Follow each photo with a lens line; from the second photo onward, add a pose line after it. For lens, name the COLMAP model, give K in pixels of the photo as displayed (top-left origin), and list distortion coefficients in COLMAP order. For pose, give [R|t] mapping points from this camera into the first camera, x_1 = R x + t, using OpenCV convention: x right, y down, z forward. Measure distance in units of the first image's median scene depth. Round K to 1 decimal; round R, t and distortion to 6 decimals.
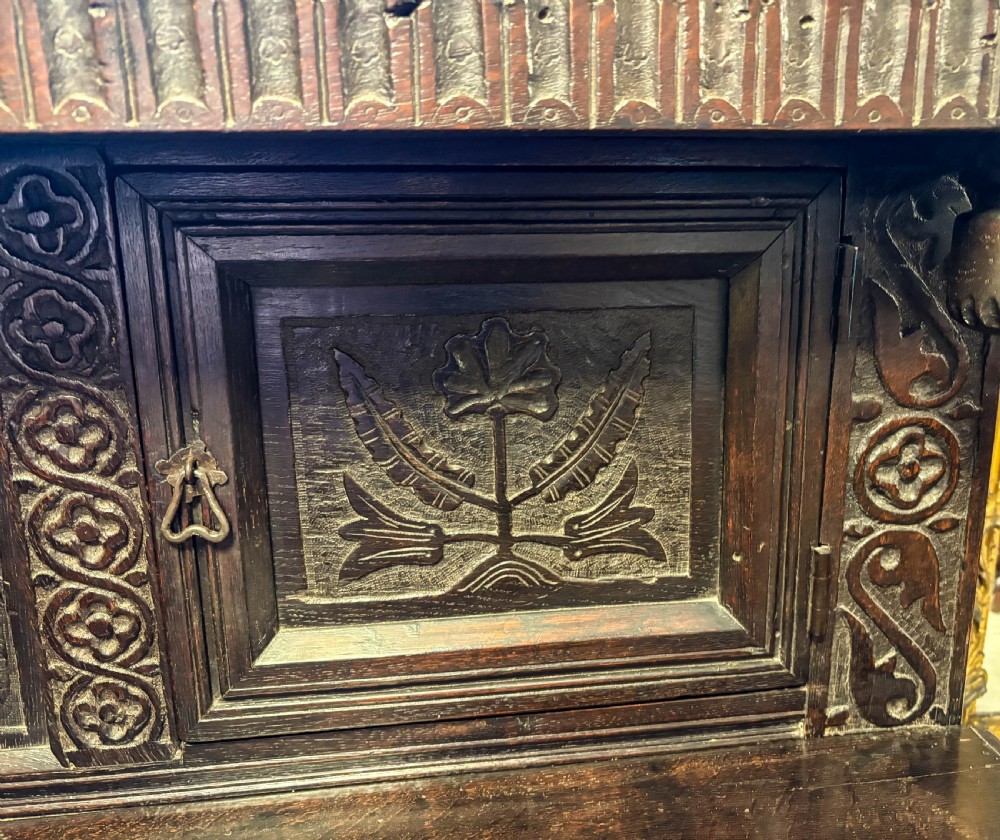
lens RADIAL K [[899.4, 0, 572.6], [0, 899.4, 420.4], [0, 0, 1]] dist [0.004921, -0.030006]
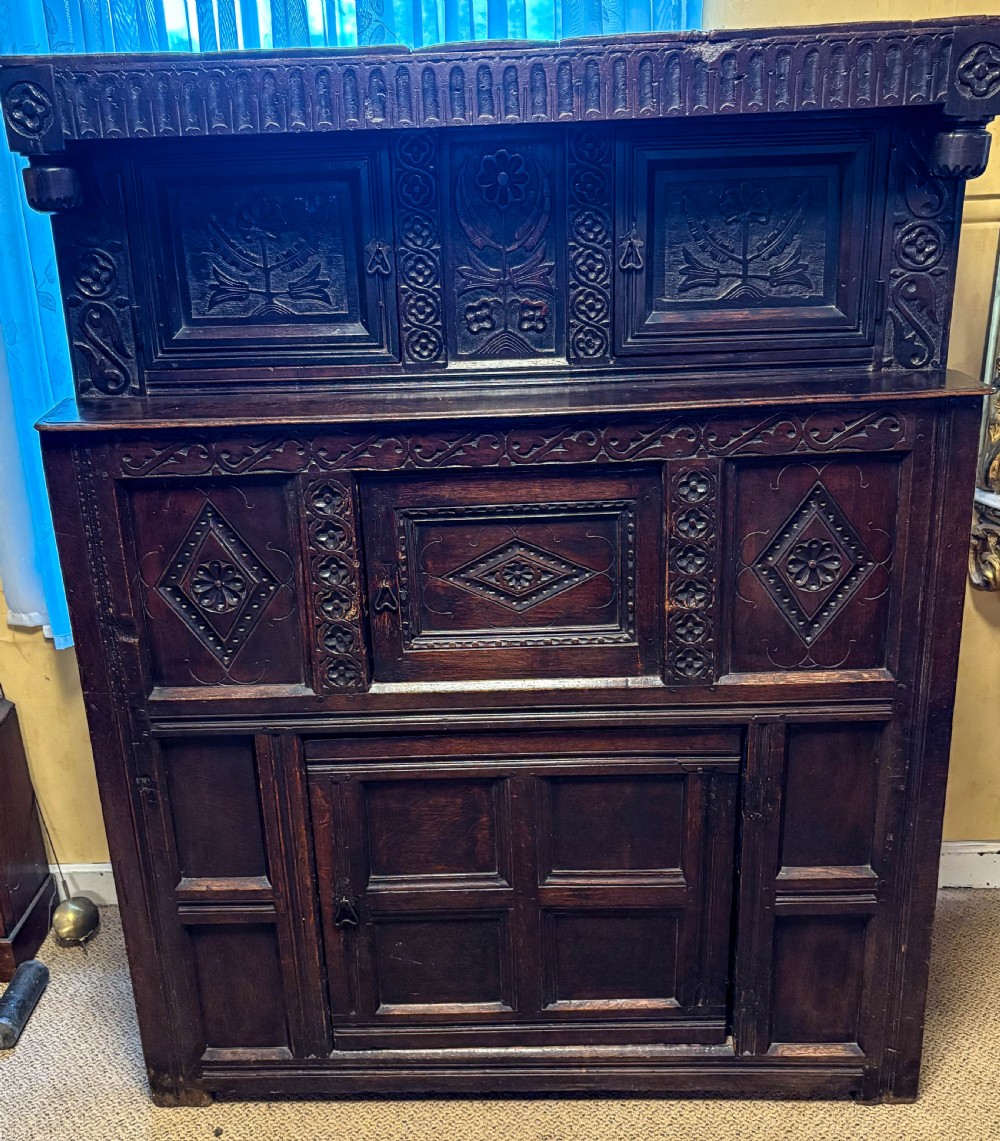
lens RADIAL K [[1187.9, 0, 474.8], [0, 1187.9, 567.0], [0, 0, 1]] dist [0.128534, -0.446188]
pose [[0.984249, 0.029784, -0.174261, -0.213424], [-0.010691, 0.993930, 0.109495, 0.587599], [0.176465, -0.105908, 0.978593, -2.485106]]
